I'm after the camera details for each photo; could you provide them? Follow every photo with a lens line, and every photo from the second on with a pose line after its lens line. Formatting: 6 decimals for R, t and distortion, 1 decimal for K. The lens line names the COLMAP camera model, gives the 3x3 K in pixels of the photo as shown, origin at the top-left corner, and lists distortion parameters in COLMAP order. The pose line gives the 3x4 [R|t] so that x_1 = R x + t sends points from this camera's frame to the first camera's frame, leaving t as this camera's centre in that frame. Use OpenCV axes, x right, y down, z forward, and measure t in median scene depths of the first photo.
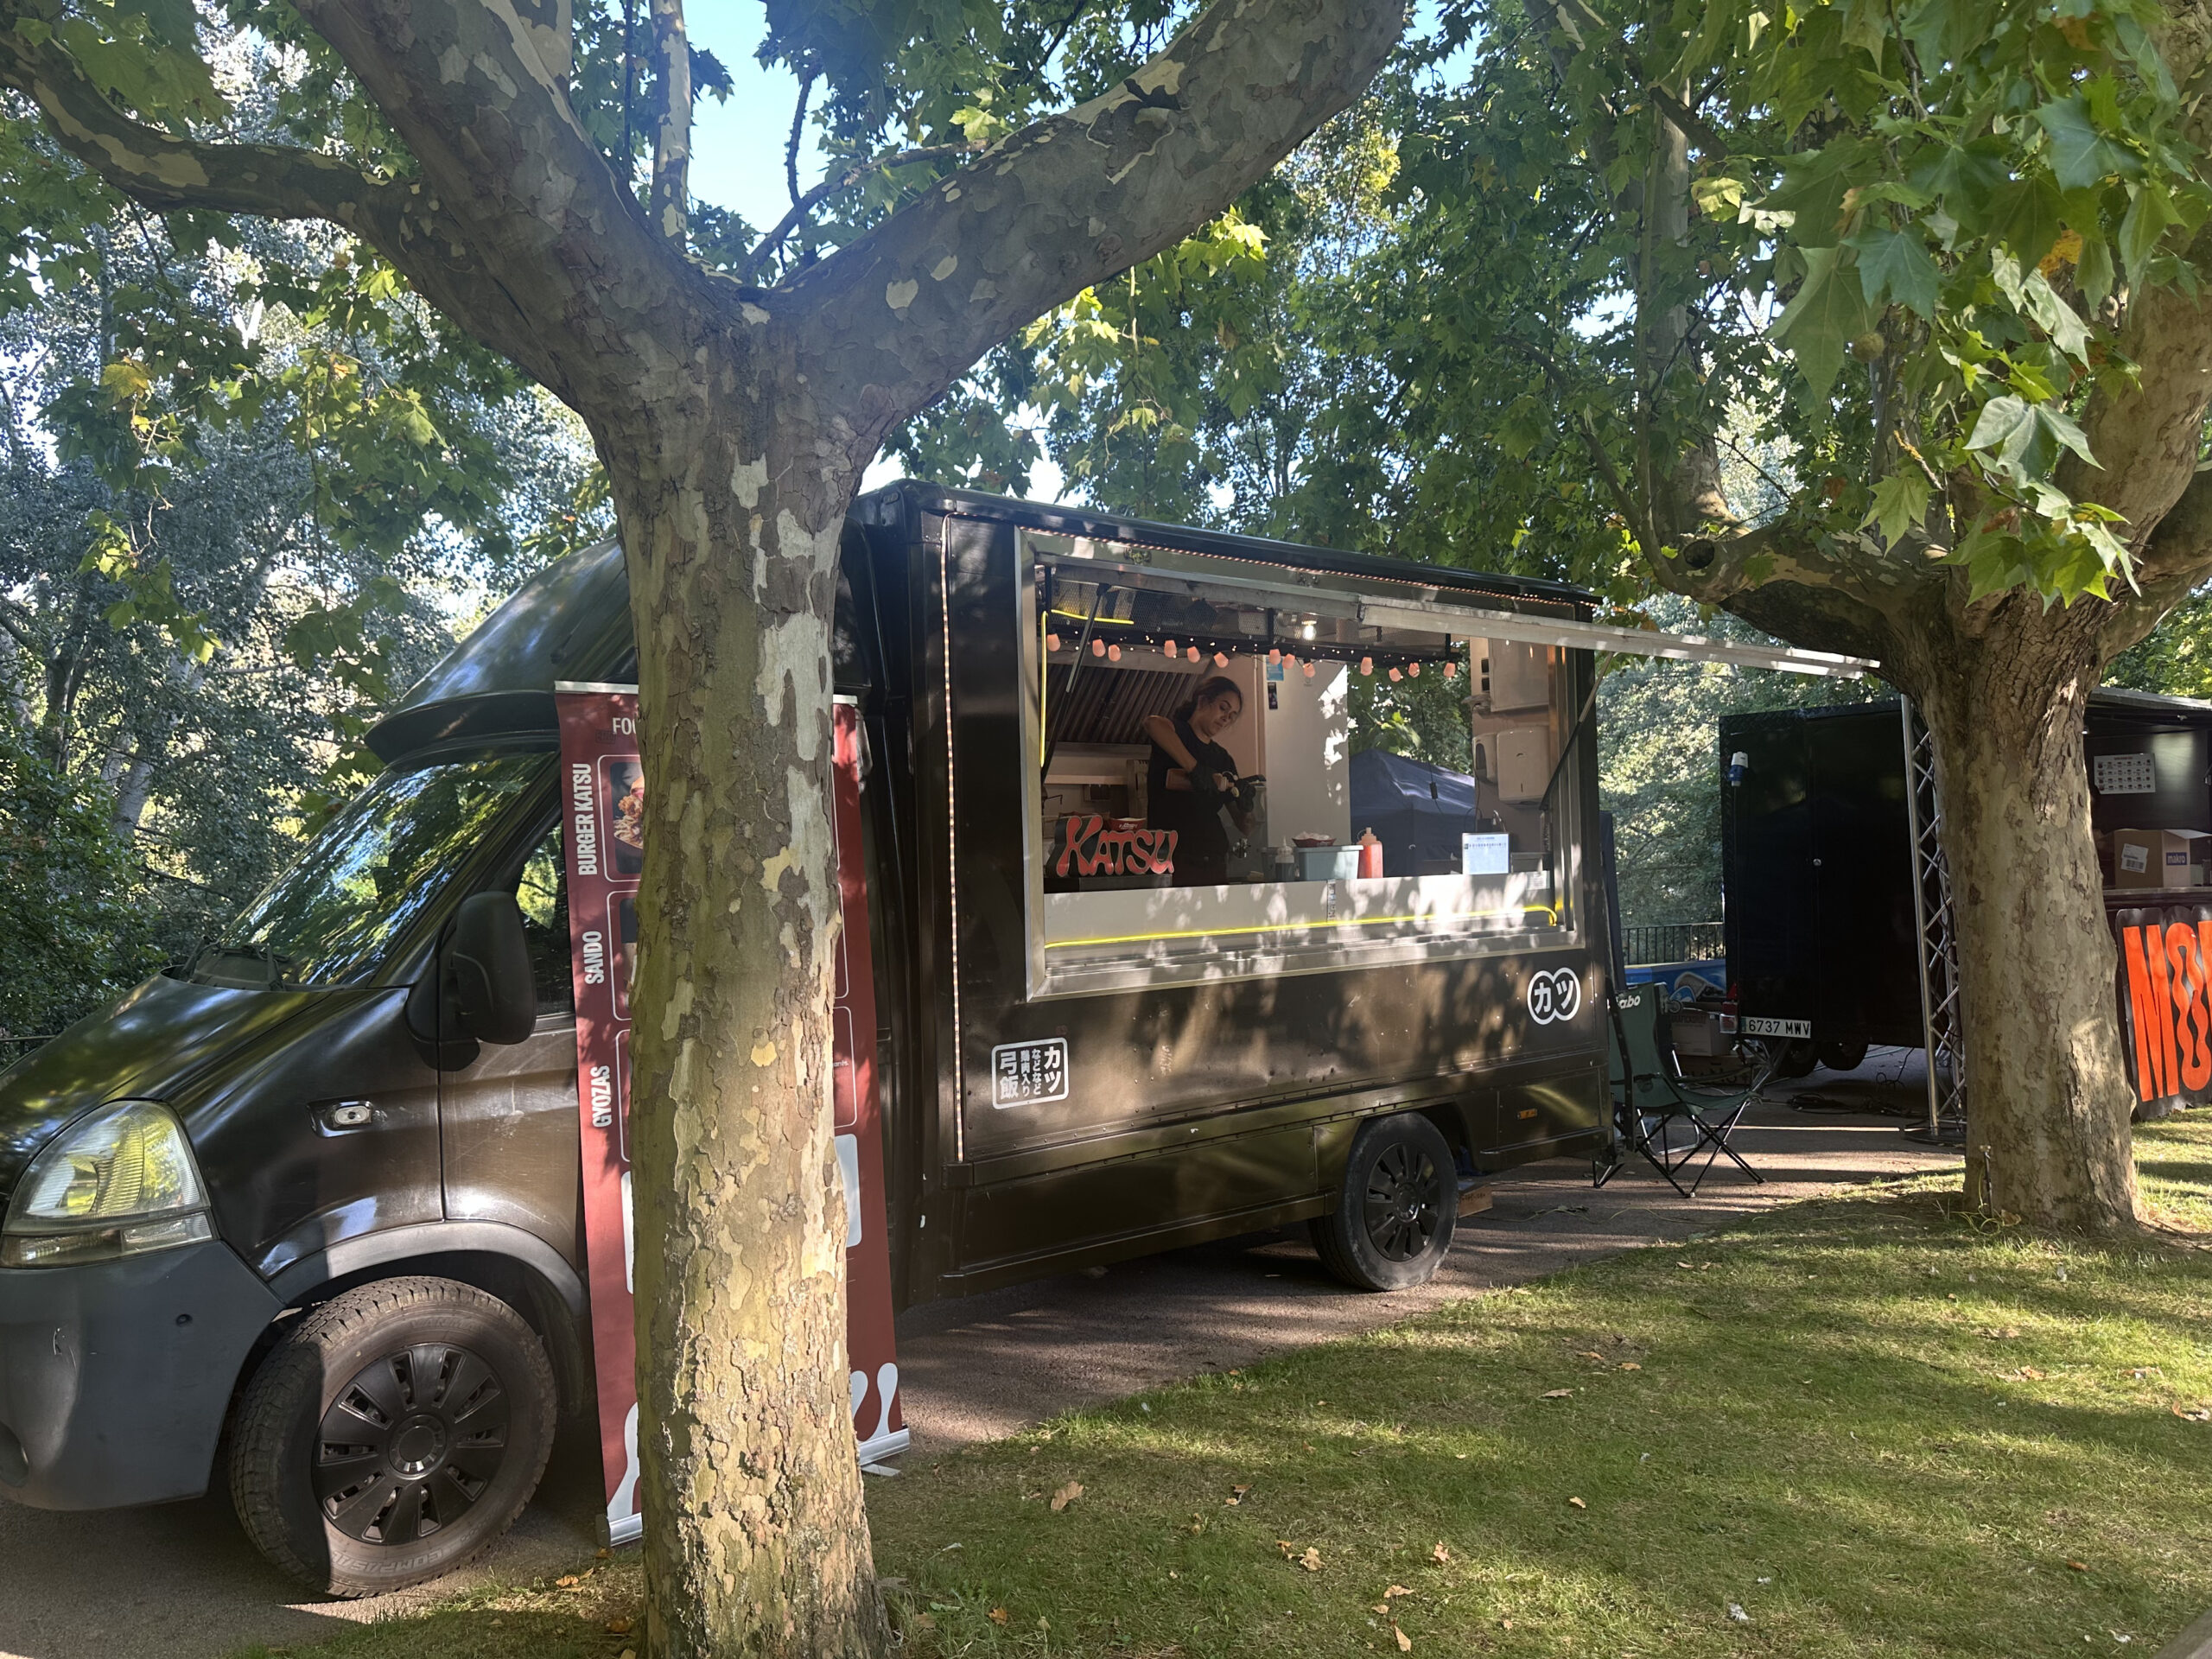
lens RADIAL K [[1554.5, 0, 1106.0], [0, 1554.5, 829.5], [0, 0, 1]] dist [0.000489, -0.012841]
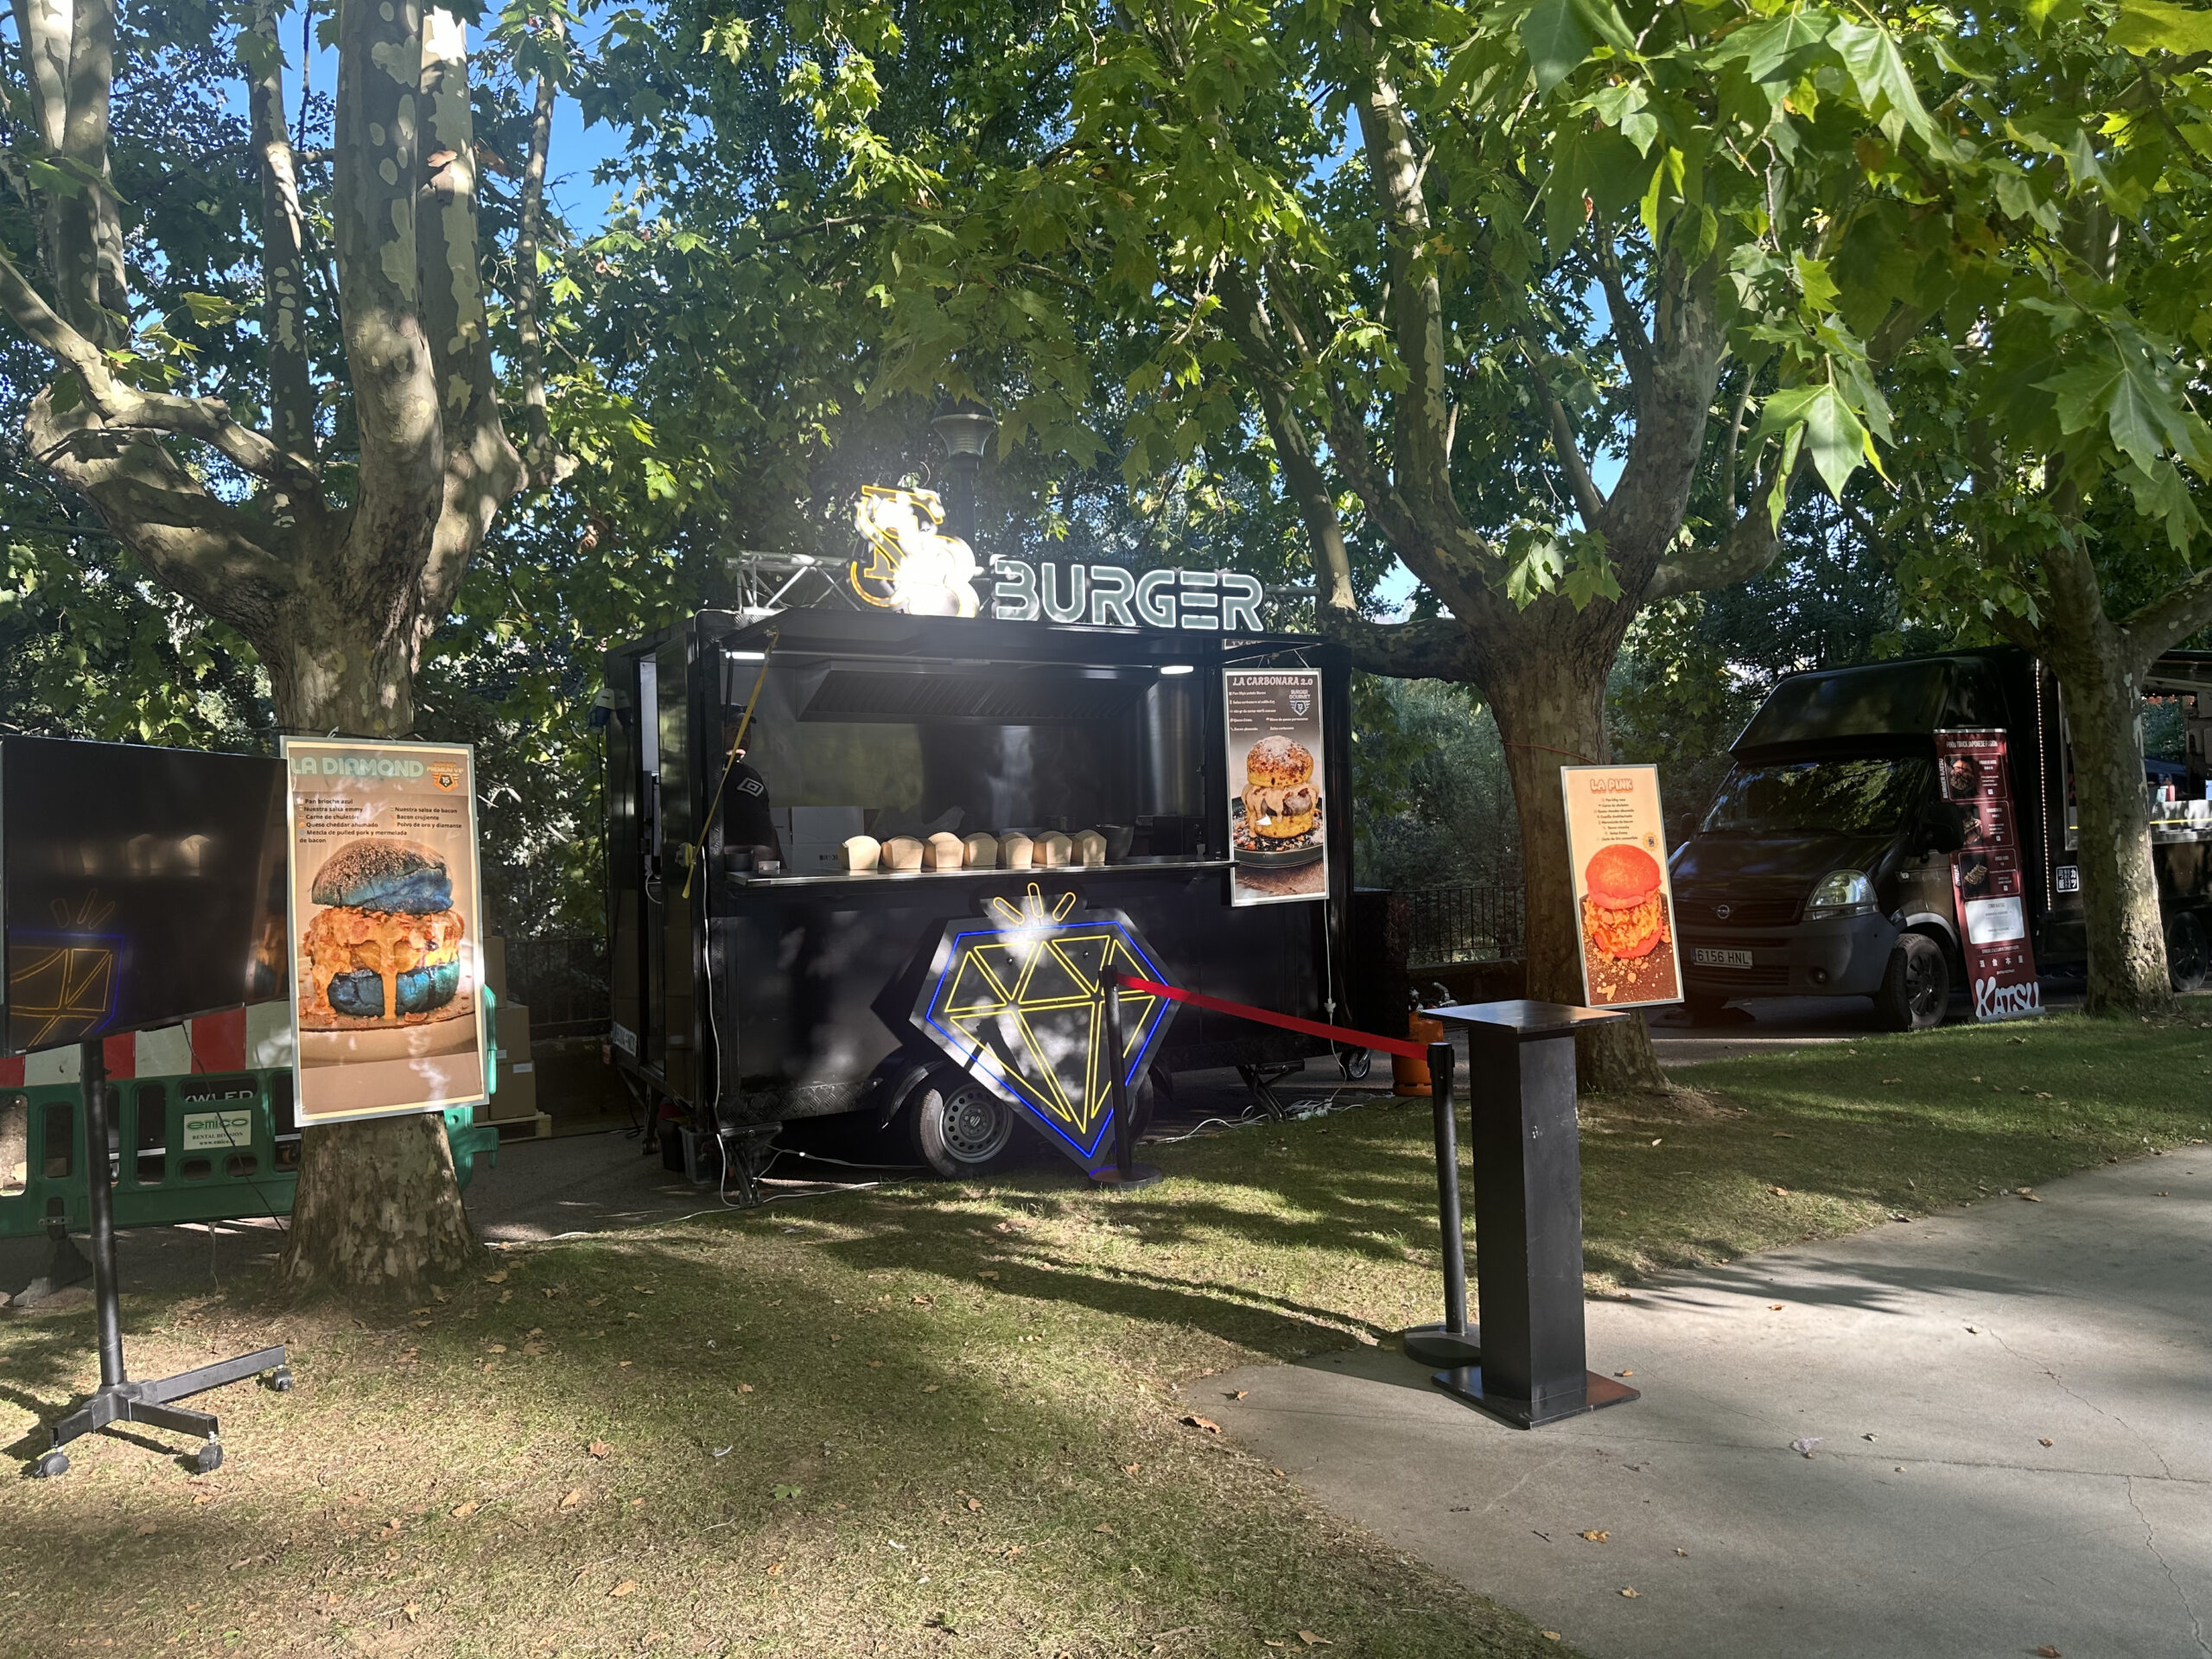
lens RADIAL K [[1554.5, 0, 1106.0], [0, 1554.5, 829.5], [0, 0, 1]] dist [0.000489, -0.012841]
pose [[0.982131, -0.016152, -0.187506, -1.447618], [0.018862, 0.999742, 0.012677, 0.024722], [0.187252, -0.015987, 0.982182, -2.278796]]
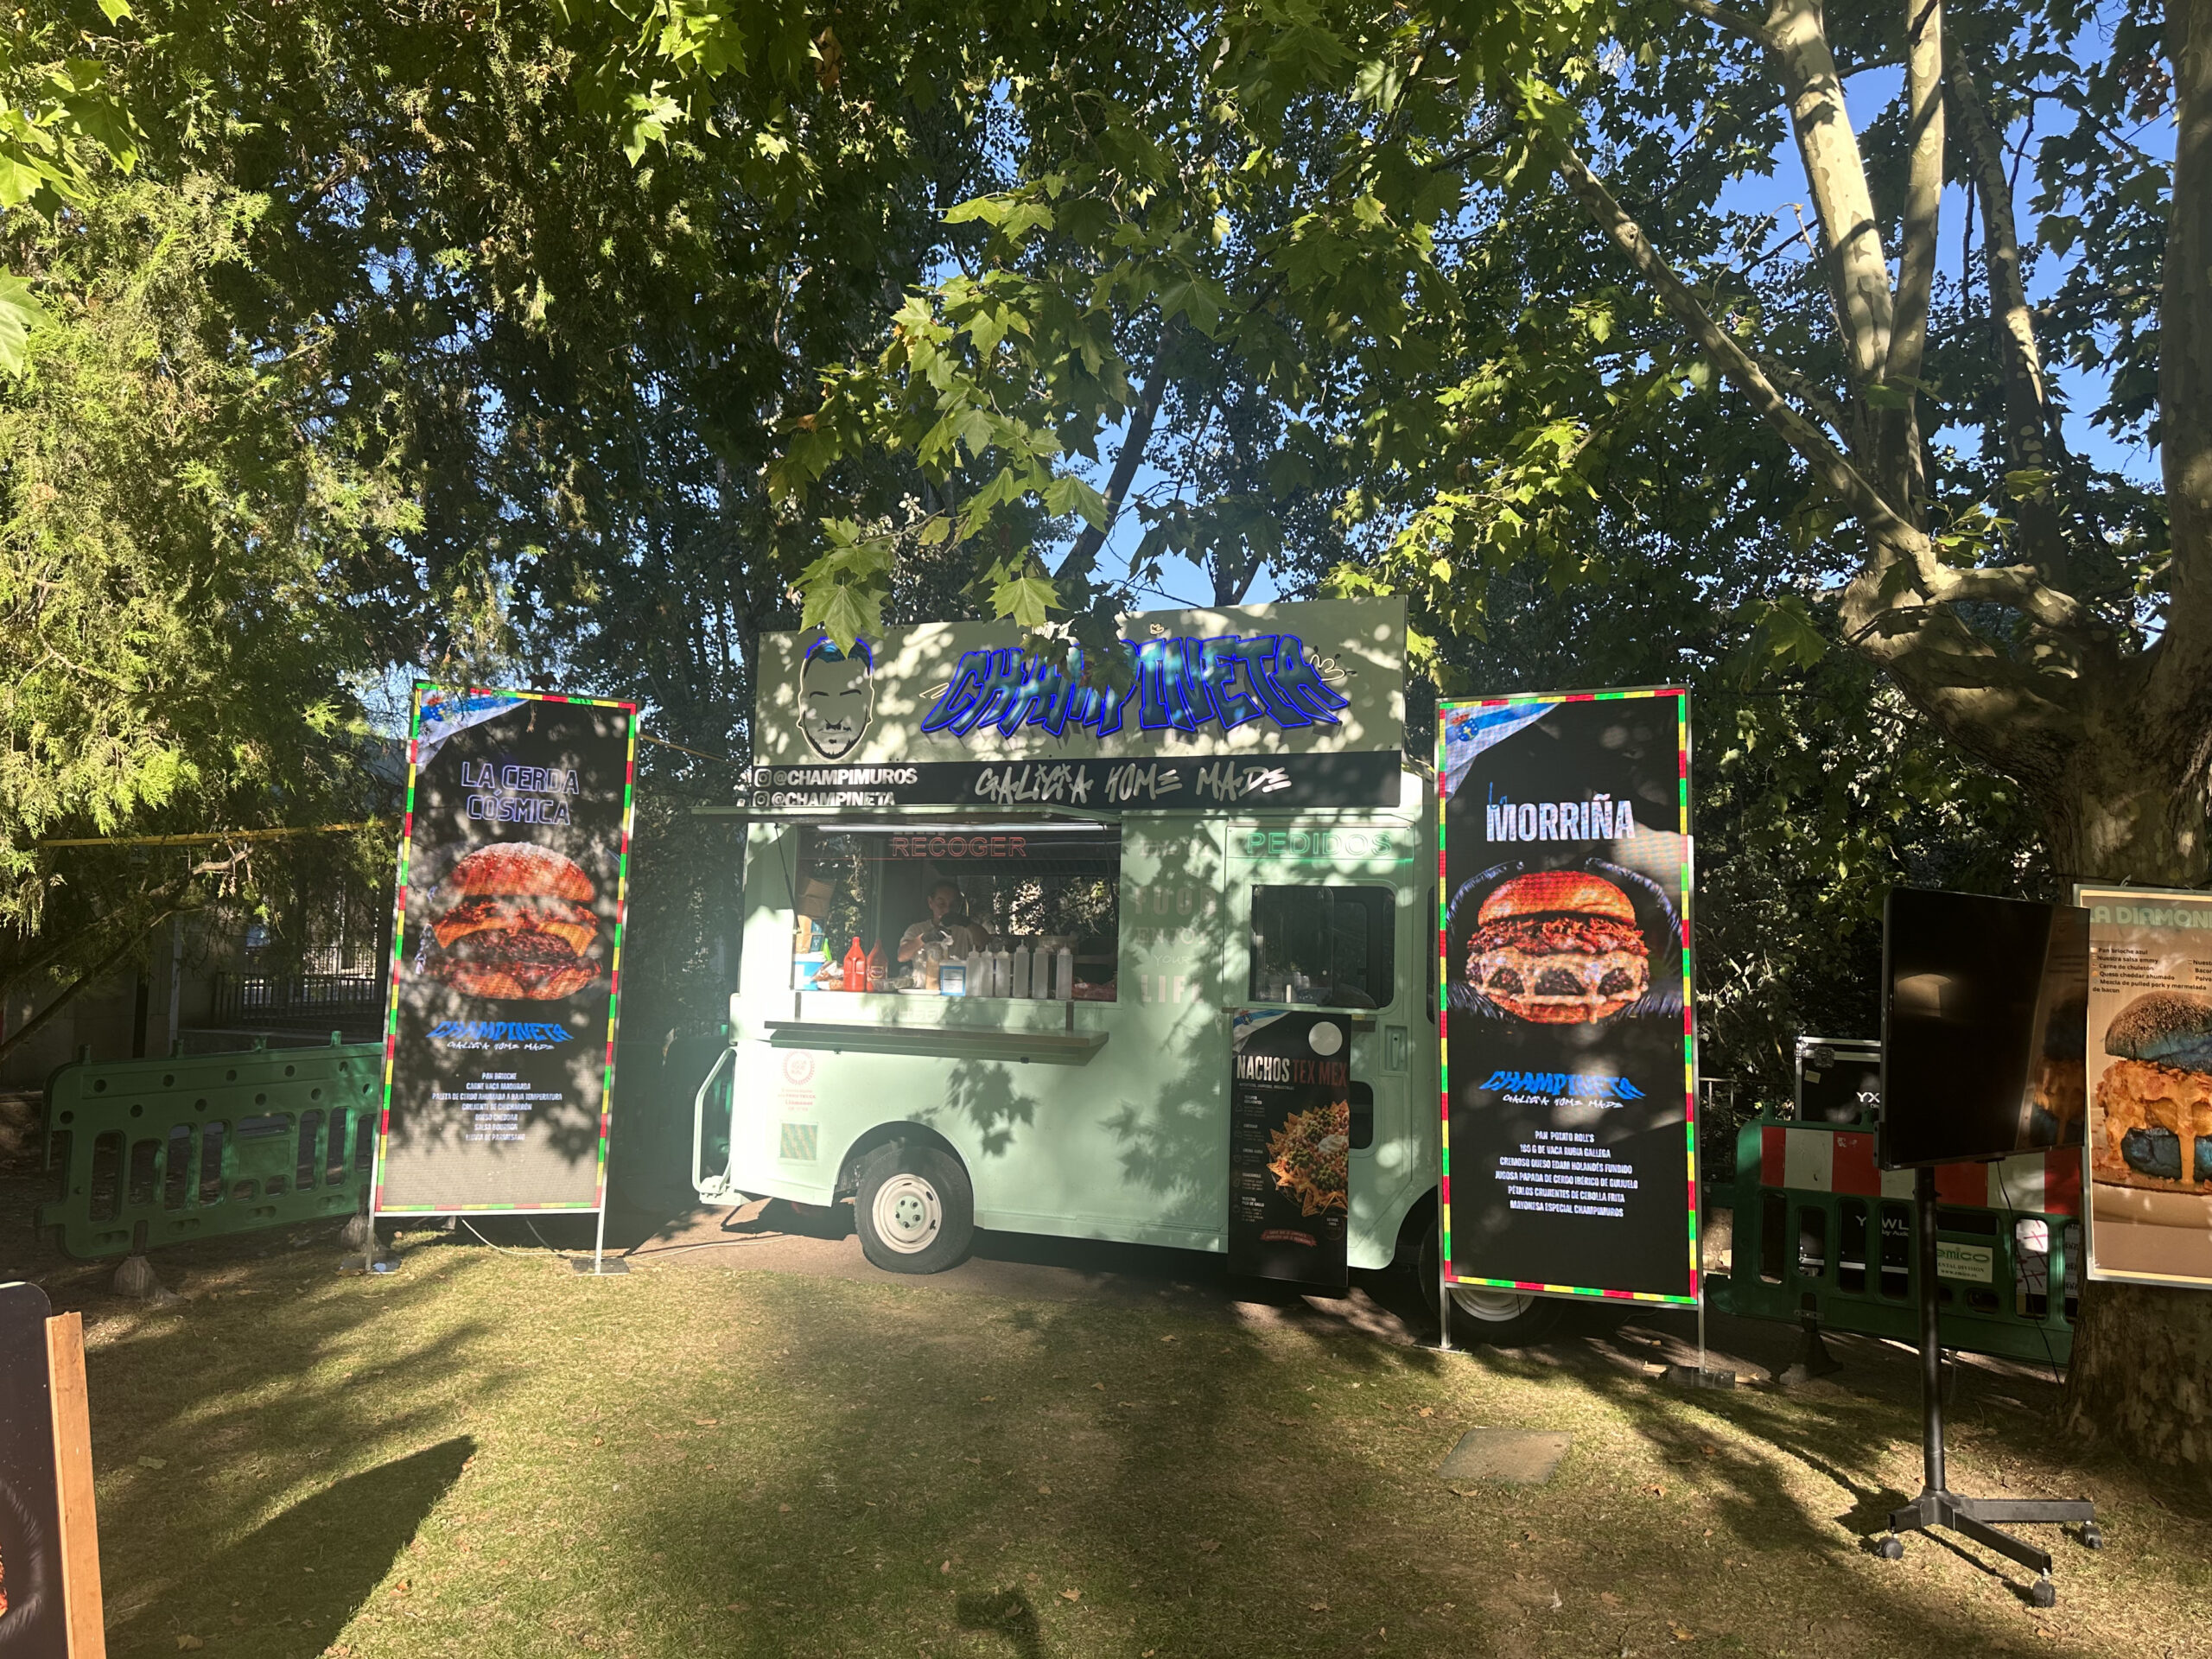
lens RADIAL K [[1554.5, 0, 1106.0], [0, 1554.5, 829.5], [0, 0, 1]] dist [0.000489, -0.012841]
pose [[0.436377, -0.043854, -0.898695, -2.025132], [-0.032166, 0.997413, -0.064290, -0.037601], [0.899189, 0.056962, 0.433837, -3.262391]]
